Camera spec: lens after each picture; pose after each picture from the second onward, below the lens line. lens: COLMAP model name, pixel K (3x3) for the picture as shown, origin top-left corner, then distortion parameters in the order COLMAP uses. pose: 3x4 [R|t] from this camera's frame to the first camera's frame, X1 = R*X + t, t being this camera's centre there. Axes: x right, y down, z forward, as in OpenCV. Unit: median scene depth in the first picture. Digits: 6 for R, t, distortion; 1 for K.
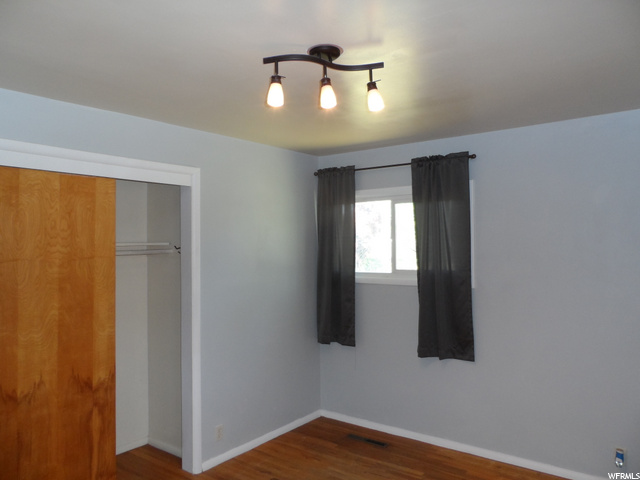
lens RADIAL K [[482.6, 0, 320.4], [0, 482.6, 240.9], [0, 0, 1]] dist [0.000108, -0.003352]
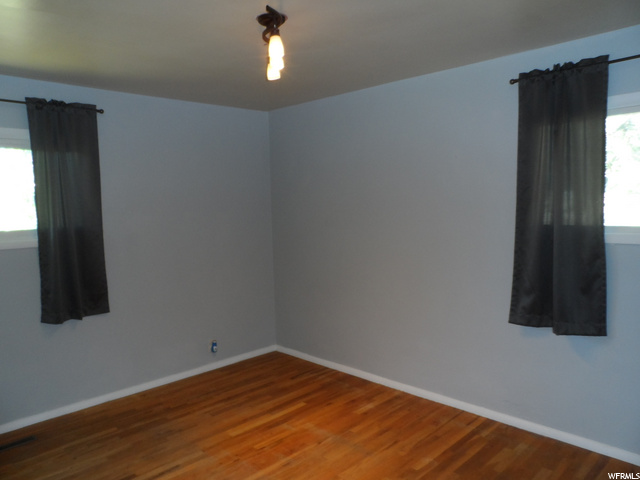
lens RADIAL K [[482.6, 0, 320.3], [0, 482.6, 239.1], [0, 0, 1]] dist [0.000108, -0.003352]
pose [[0.154092, -0.075912, 0.985136, -0.614402], [0.018115, 0.997094, 0.074000, 0.024831], [-0.987890, 0.006443, 0.155019, 0.387511]]
